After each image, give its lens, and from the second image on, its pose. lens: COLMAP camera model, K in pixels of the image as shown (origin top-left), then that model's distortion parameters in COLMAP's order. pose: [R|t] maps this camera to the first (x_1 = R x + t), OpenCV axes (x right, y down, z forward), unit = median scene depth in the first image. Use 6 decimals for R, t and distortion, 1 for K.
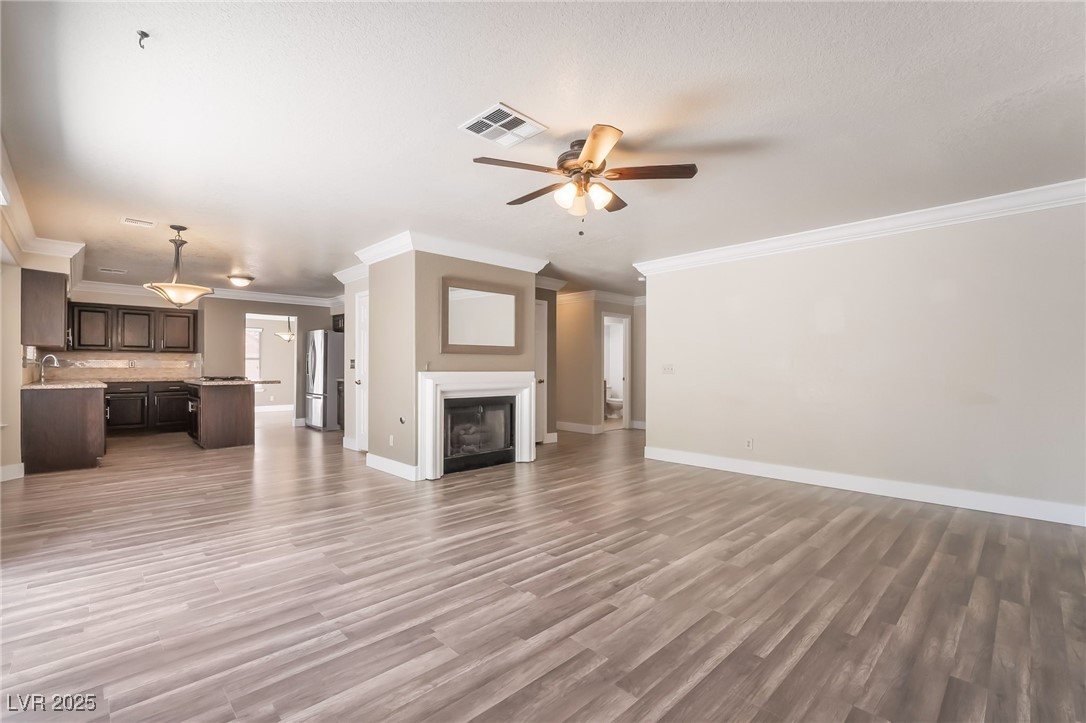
lens RADIAL K [[495.9, 0, 544.2], [0, 495.9, 357.8], [0, 0, 1]] dist [-0.002655, -0.000623]
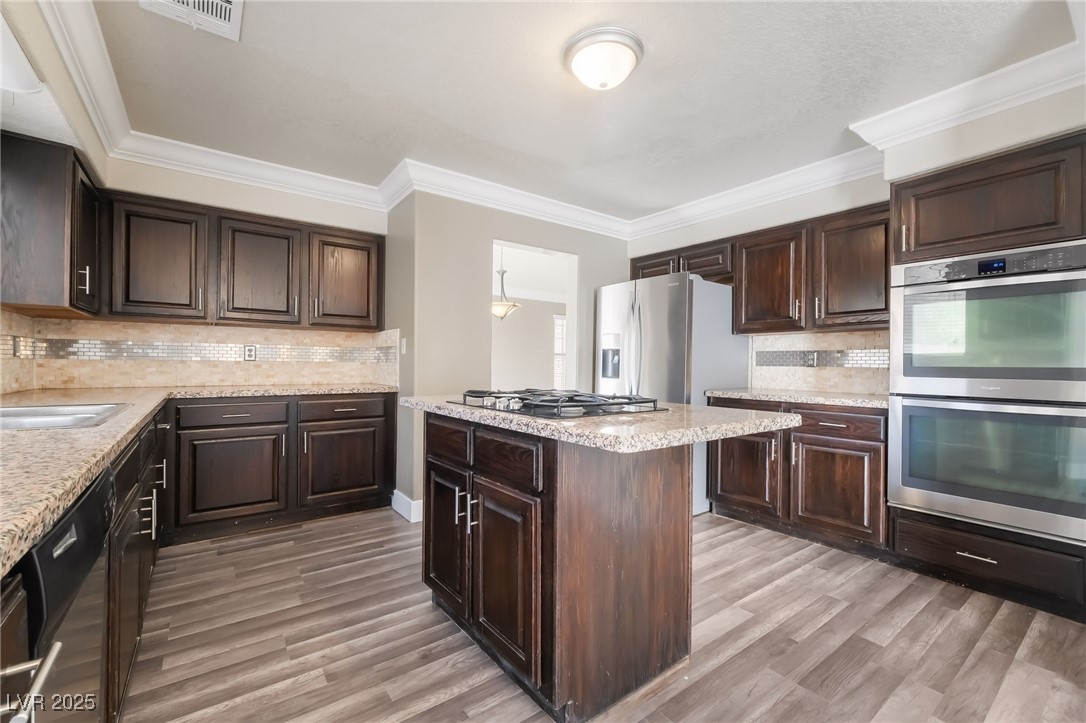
lens RADIAL K [[455.4, 0, 543.2], [0, 455.4, 354.2], [0, 0, 1]] dist [0.001883, -0.000005]
pose [[0.997226, 0.012321, -0.073407, -0.524928], [-0.011200, 0.999815, 0.015661, 0.004617], [0.073587, -0.014796, 0.997179, 0.595456]]
